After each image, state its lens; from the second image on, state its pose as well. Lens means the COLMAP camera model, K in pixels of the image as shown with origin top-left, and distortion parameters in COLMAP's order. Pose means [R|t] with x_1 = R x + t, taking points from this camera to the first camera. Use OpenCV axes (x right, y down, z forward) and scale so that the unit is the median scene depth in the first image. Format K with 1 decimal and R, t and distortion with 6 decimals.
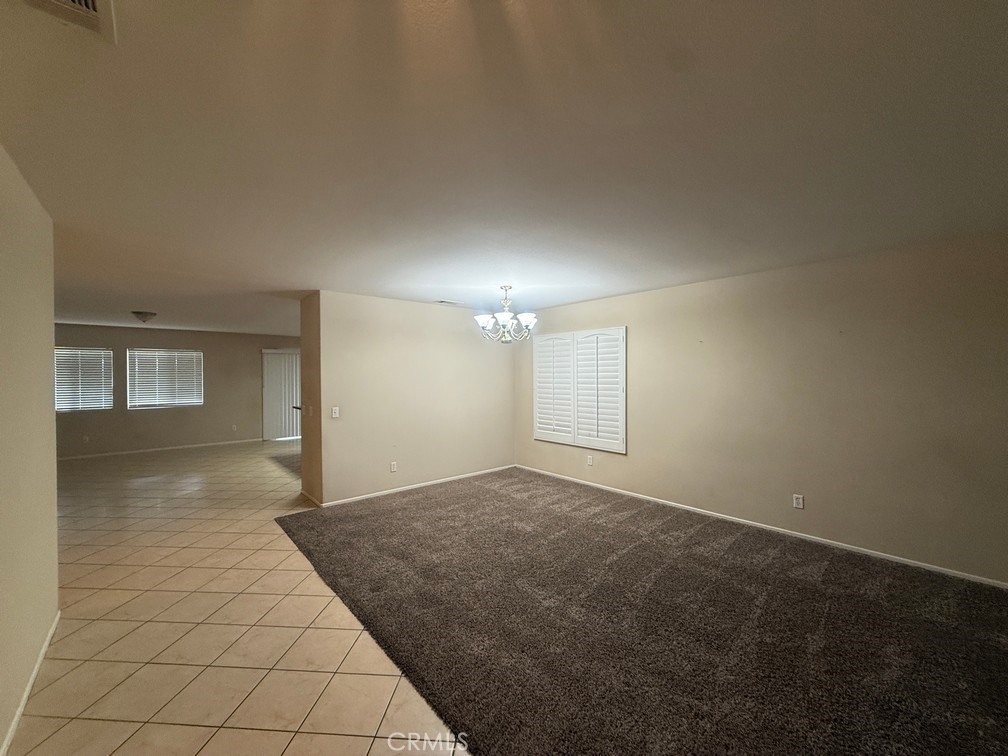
lens RADIAL K [[401.3, 0, 502.1], [0, 401.3, 377.3], [0, 0, 1]] dist [-0.001406, -0.000038]
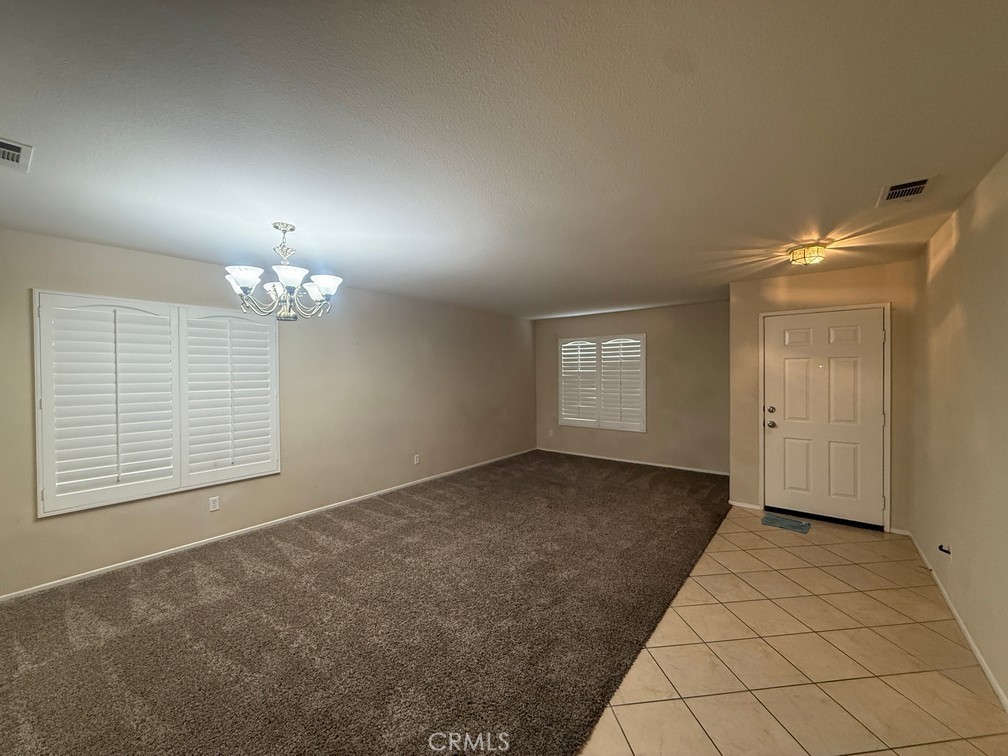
lens RADIAL K [[401.3, 0, 502.1], [0, 401.3, 377.3], [0, 0, 1]] dist [-0.001406, -0.000038]
pose [[-0.181444, -0.005676, 0.983385, -0.567276], [0.016983, 0.999816, 0.008904, -0.000484], [-0.983255, 0.018316, -0.181314, 0.707808]]
